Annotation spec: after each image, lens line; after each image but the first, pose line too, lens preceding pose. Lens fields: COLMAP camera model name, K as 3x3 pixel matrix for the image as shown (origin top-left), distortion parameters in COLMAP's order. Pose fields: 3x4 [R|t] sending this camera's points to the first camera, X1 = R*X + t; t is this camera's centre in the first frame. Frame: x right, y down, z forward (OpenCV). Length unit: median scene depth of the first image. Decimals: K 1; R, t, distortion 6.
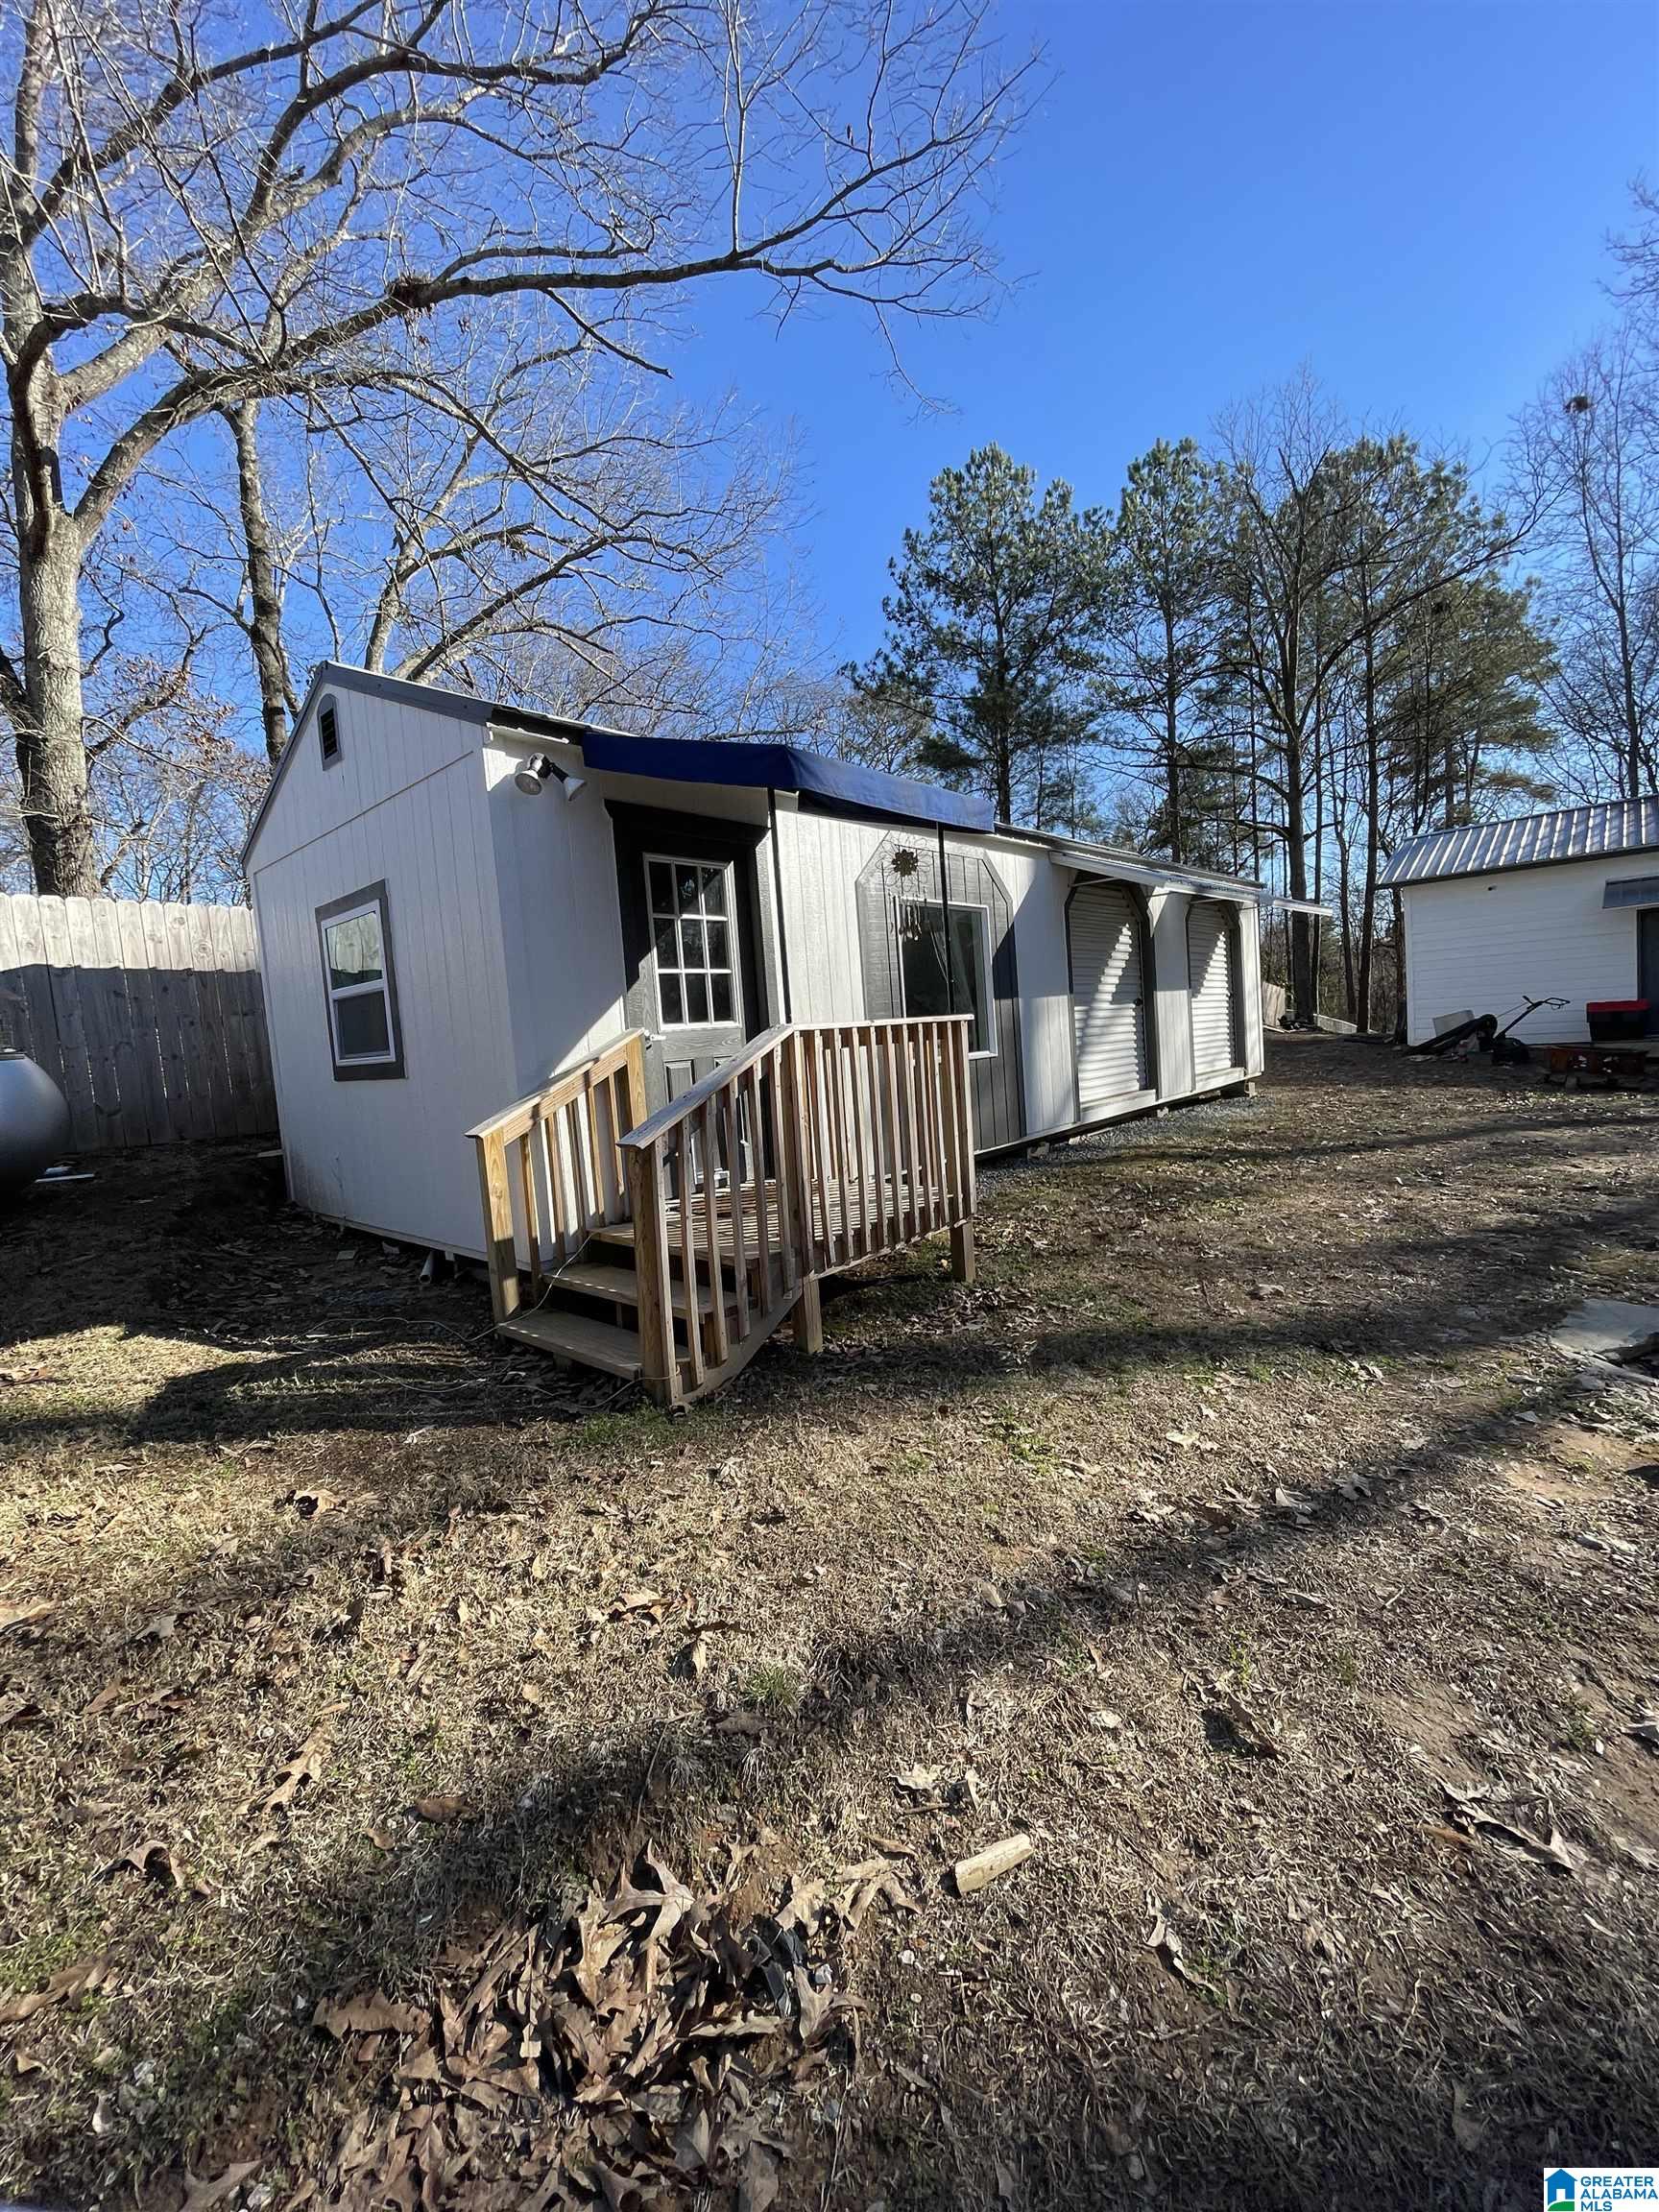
lens RADIAL K [[894.1, 0, 829.5], [0, 894.1, 1103.0], [0, 0, 1]] dist [-0.002937, -0.000327]
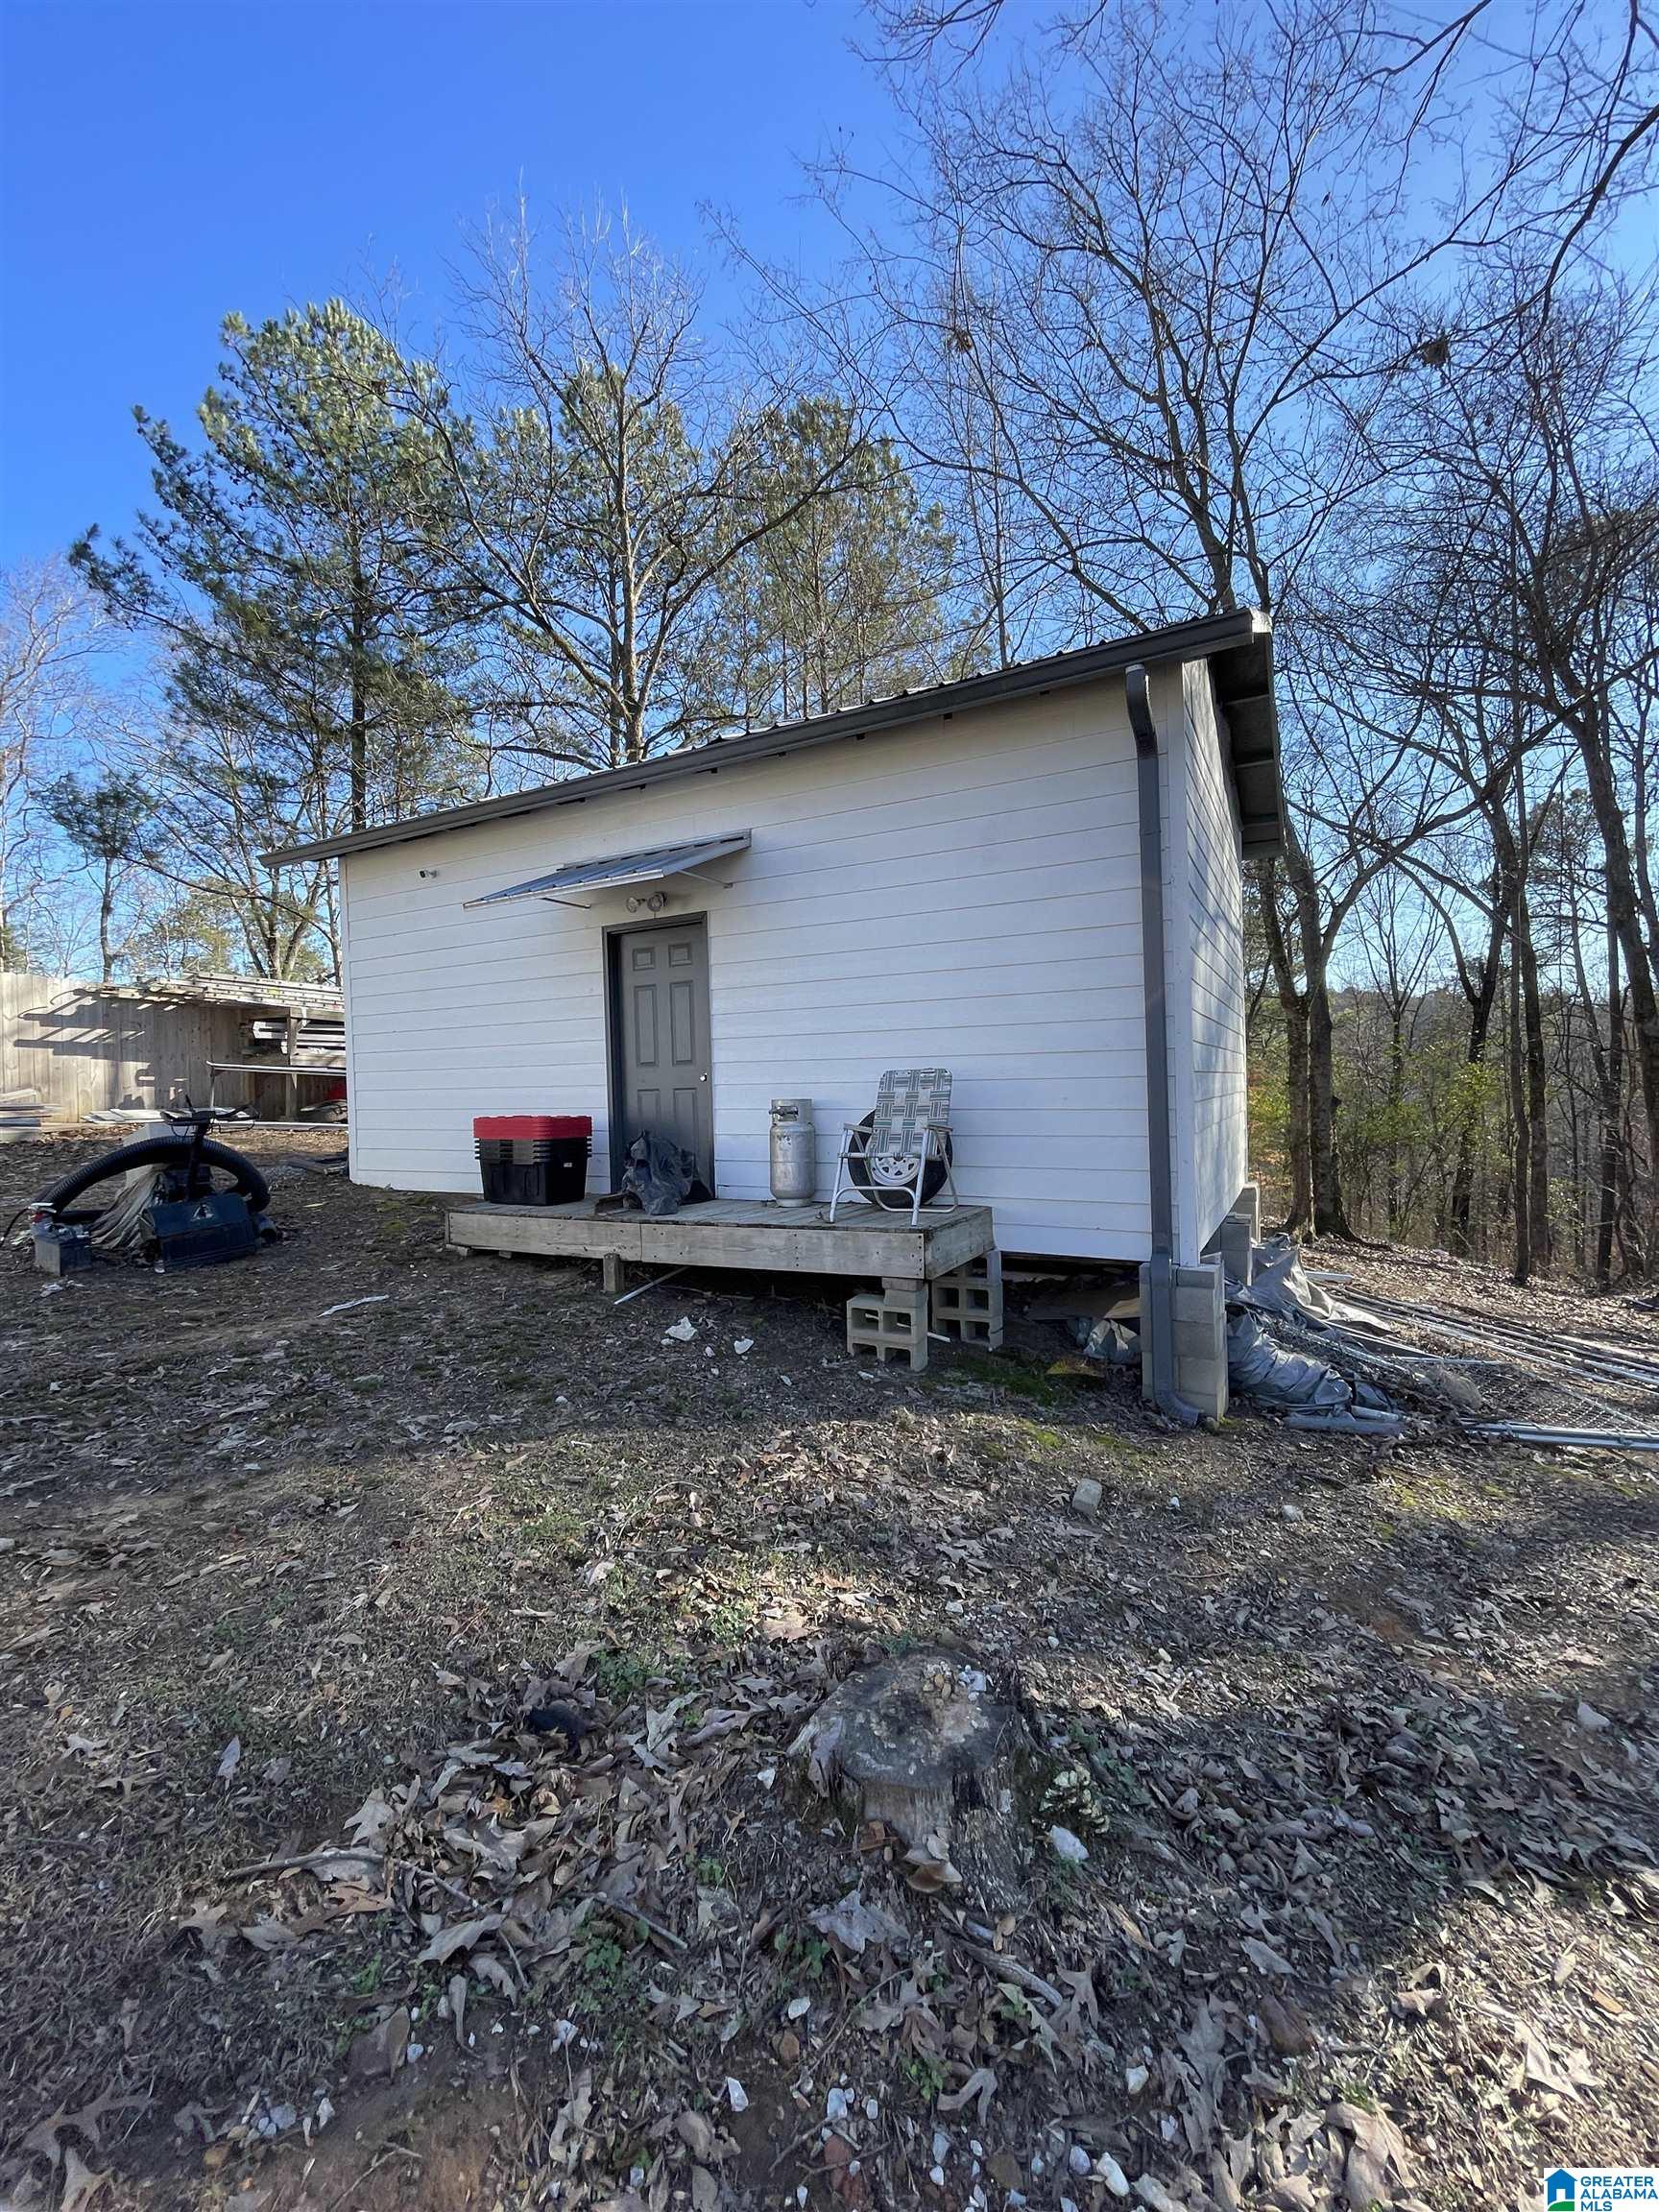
lens RADIAL K [[889.8, 0, 827.0], [0, 889.8, 1102.6], [0, 0, 1]] dist [-0.003870, -0.000136]
pose [[0.965718, 0.050065, 0.254720, 1.258788], [-0.031378, 0.996544, -0.076906, -0.124846], [-0.257690, 0.066277, 0.963952, 0.714004]]
